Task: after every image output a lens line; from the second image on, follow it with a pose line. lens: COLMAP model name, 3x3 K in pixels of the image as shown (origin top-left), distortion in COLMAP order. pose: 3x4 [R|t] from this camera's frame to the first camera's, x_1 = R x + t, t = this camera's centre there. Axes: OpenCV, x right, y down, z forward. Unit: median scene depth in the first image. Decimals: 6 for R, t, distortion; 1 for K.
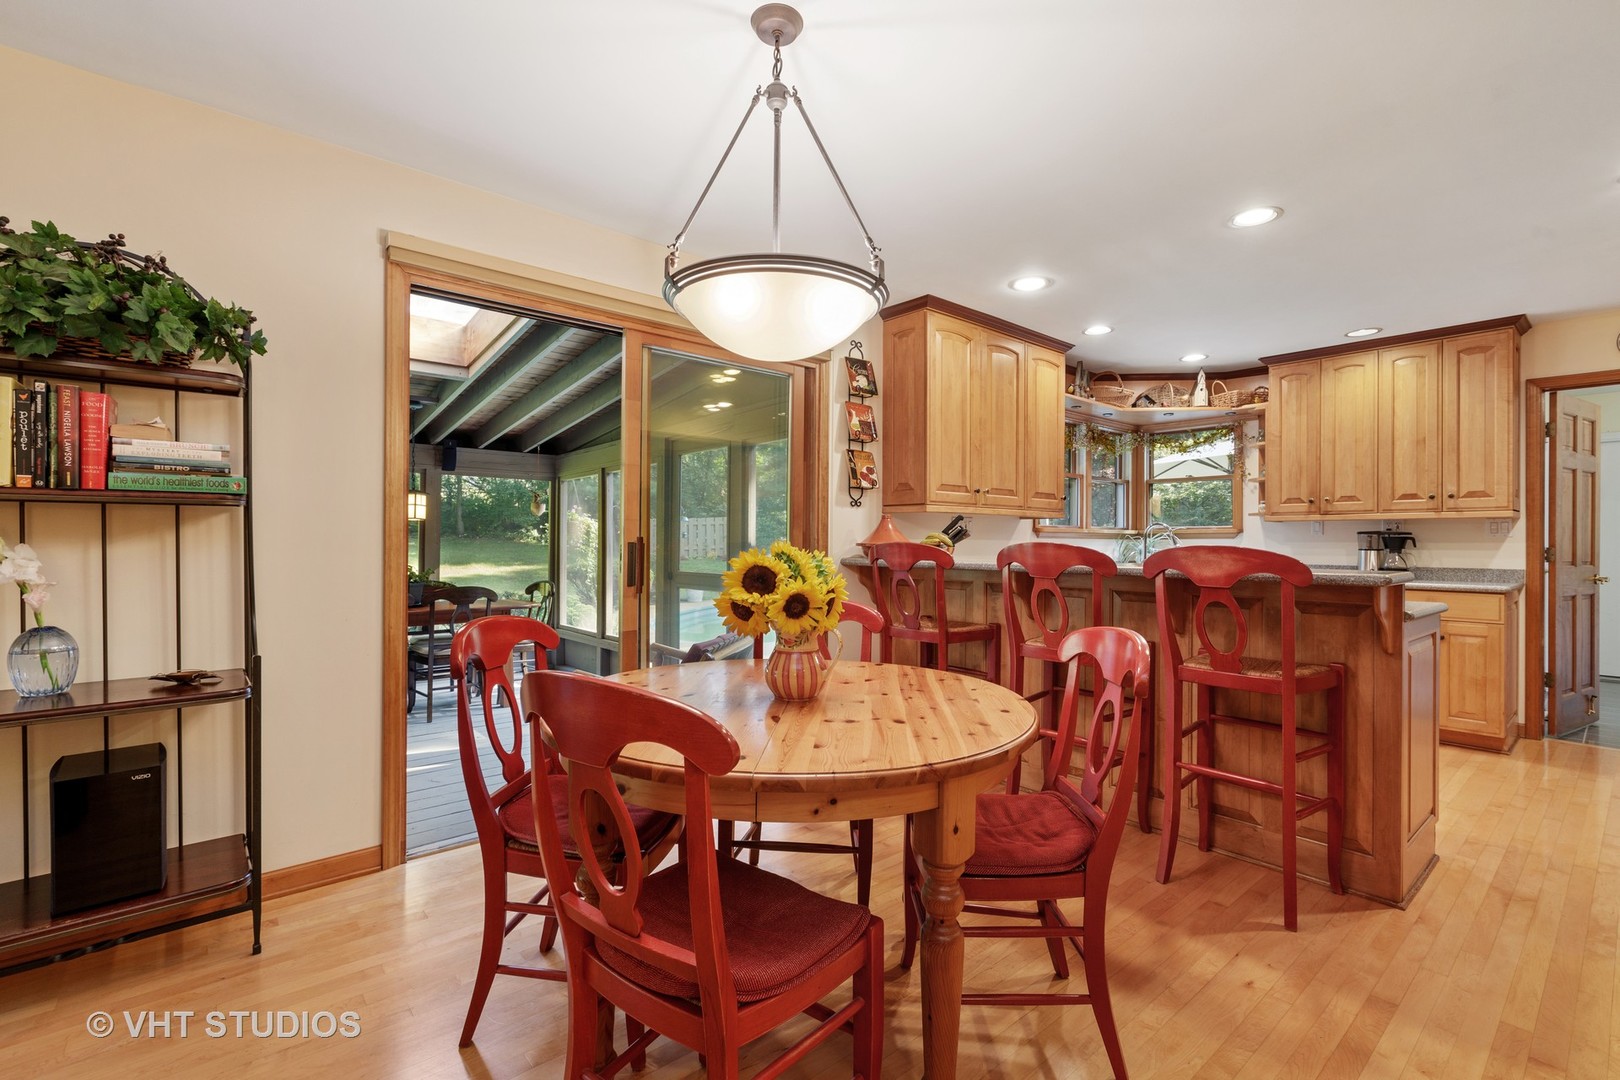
lens RADIAL K [[720.3, 0, 801.8], [0, 720.3, 540.9], [0, 0, 1]] dist [-0.001068, -0.000531]
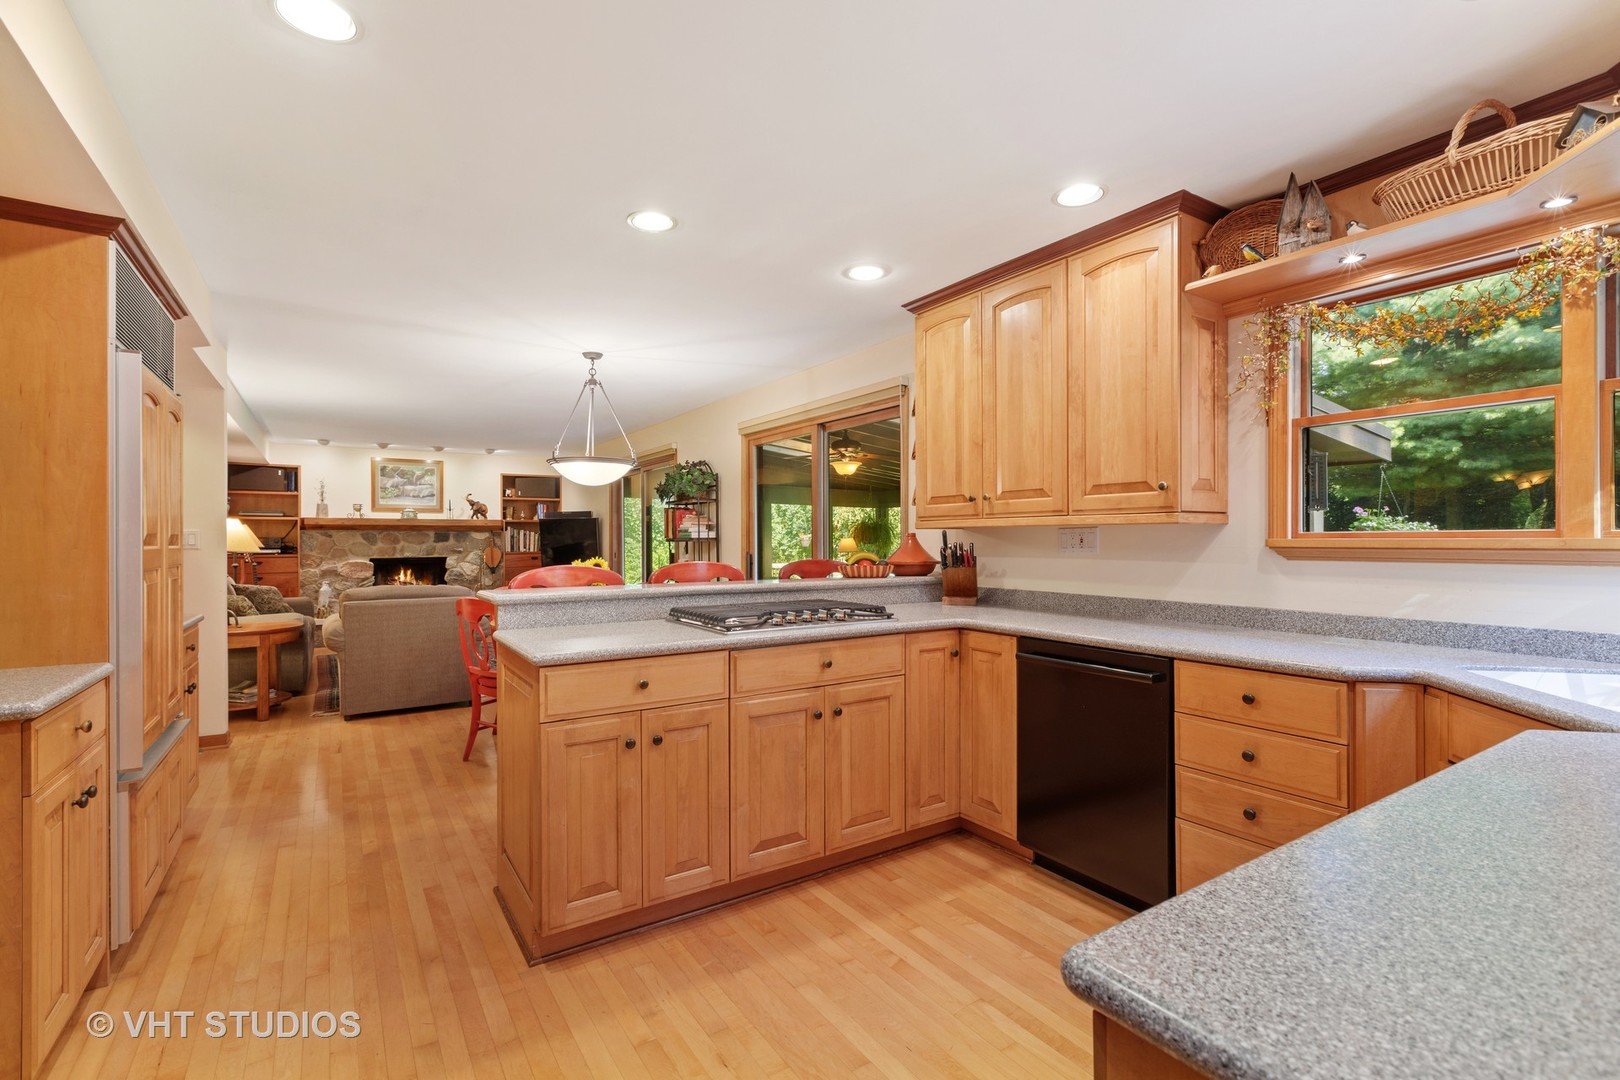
lens RADIAL K [[720.3, 0, 805.7], [0, 720.3, 537.9], [0, 0, 1]] dist [-0.001068, -0.000531]
pose [[-0.116894, -0.013002, -0.993059, 1.102553], [-0.000371, 0.999915, -0.013048, -0.015897], [0.993144, -0.001157, -0.116889, 0.941837]]
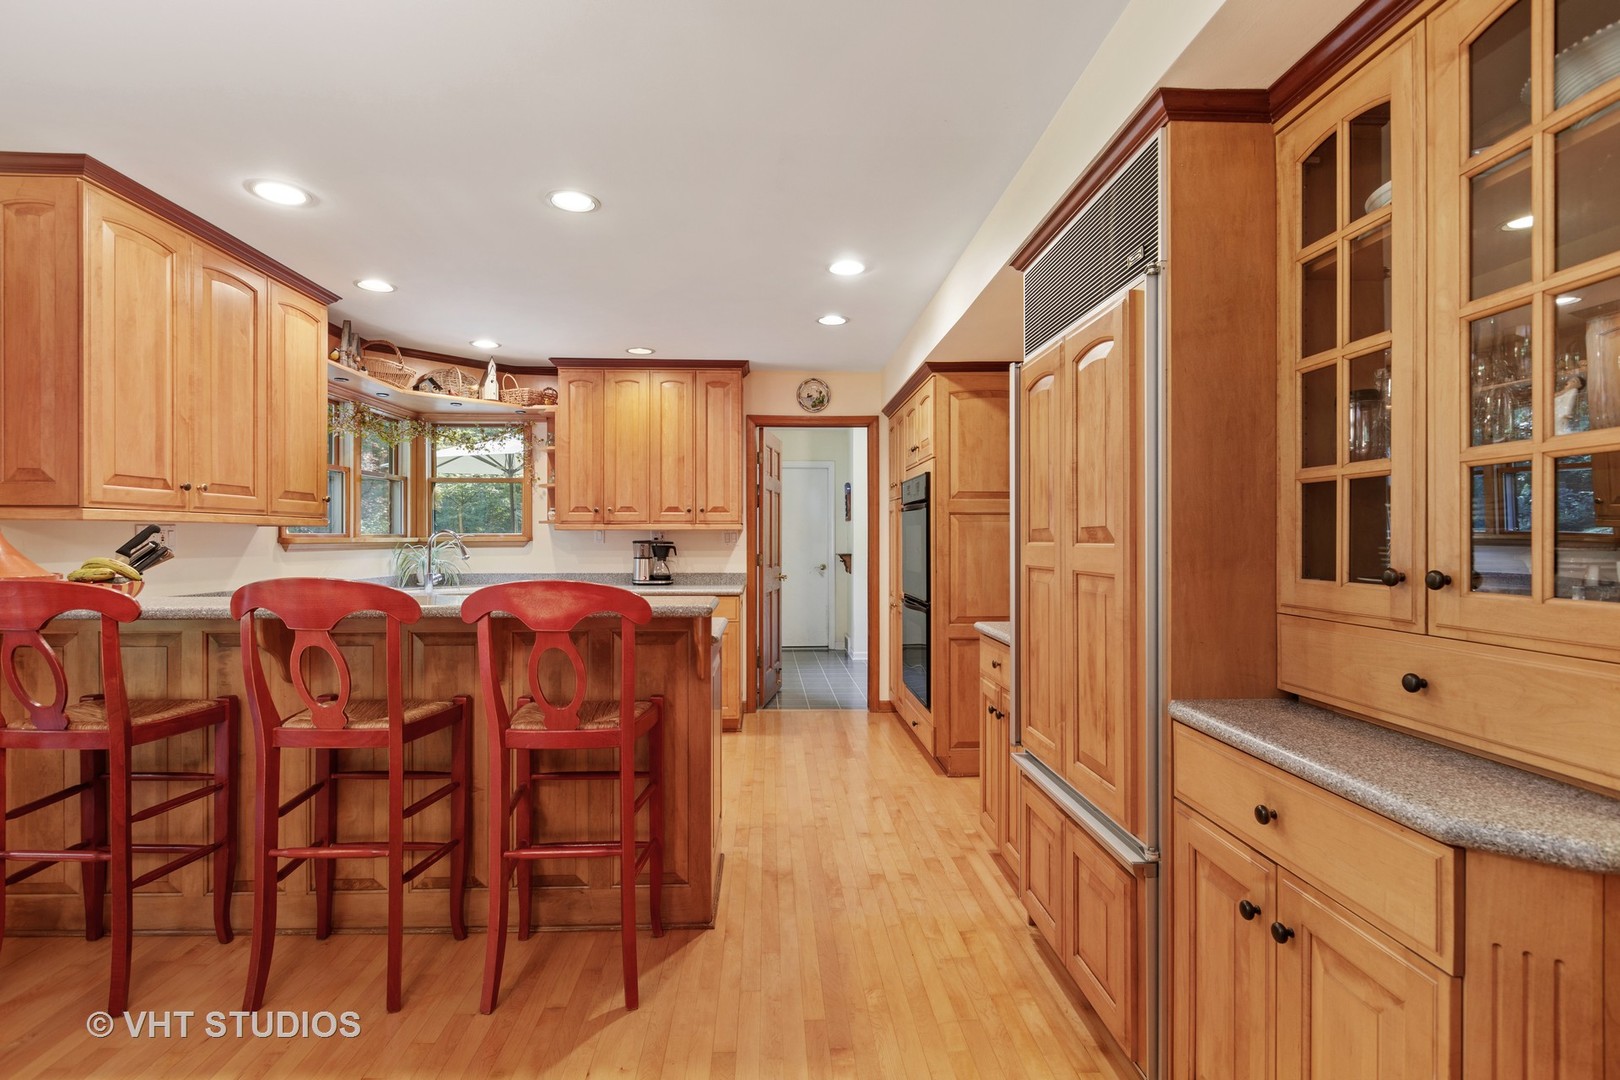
lens RADIAL K [[786.2, 0, 808.0], [0, 786.2, 538.5], [0, 0, 1]] dist [-0.005973, -0.000293]
pose [[0.604568, -0.006015, 0.796531, 0.020271], [0.001934, 0.999980, 0.006083, -0.027043], [-0.796551, -0.002138, 0.604568, 0.129697]]
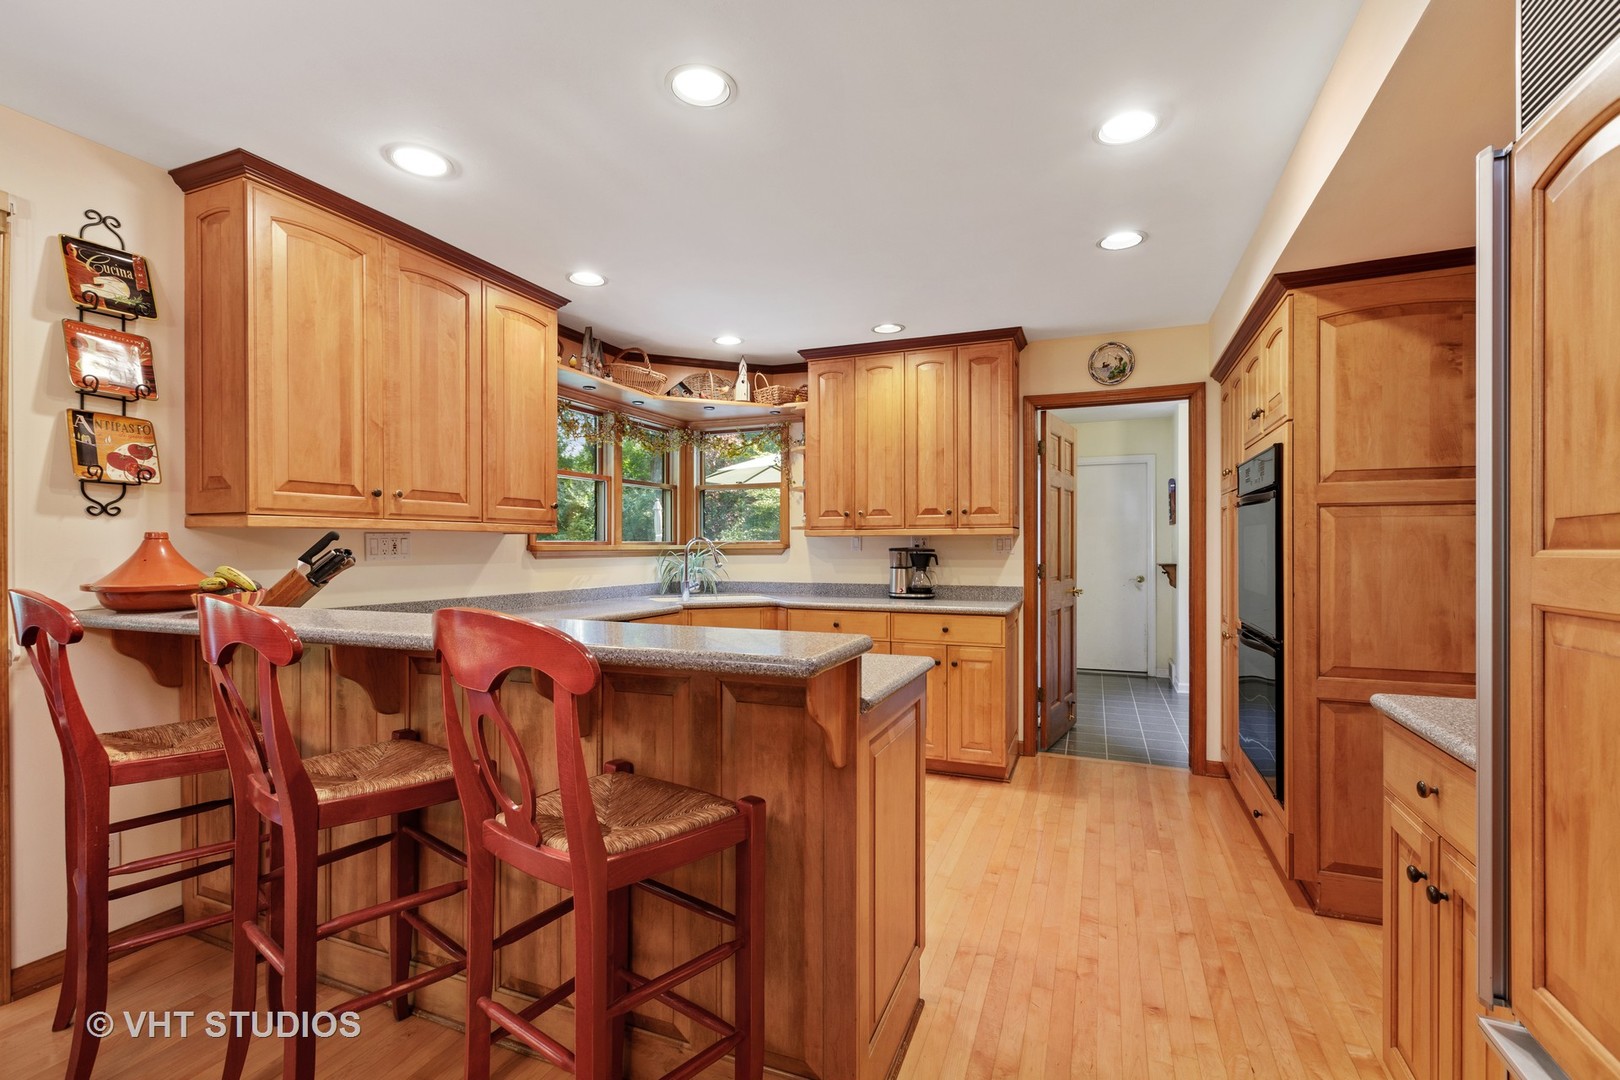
lens RADIAL K [[720.3, 0, 806.6], [0, 720.3, 549.2], [0, 0, 1]] dist [-0.001068, -0.000531]
pose [[0.887097, -0.009418, 0.461488, 0.296970], [0.006240, 0.999945, 0.008412, -0.023699], [-0.461541, -0.004582, 0.887107, 0.268981]]
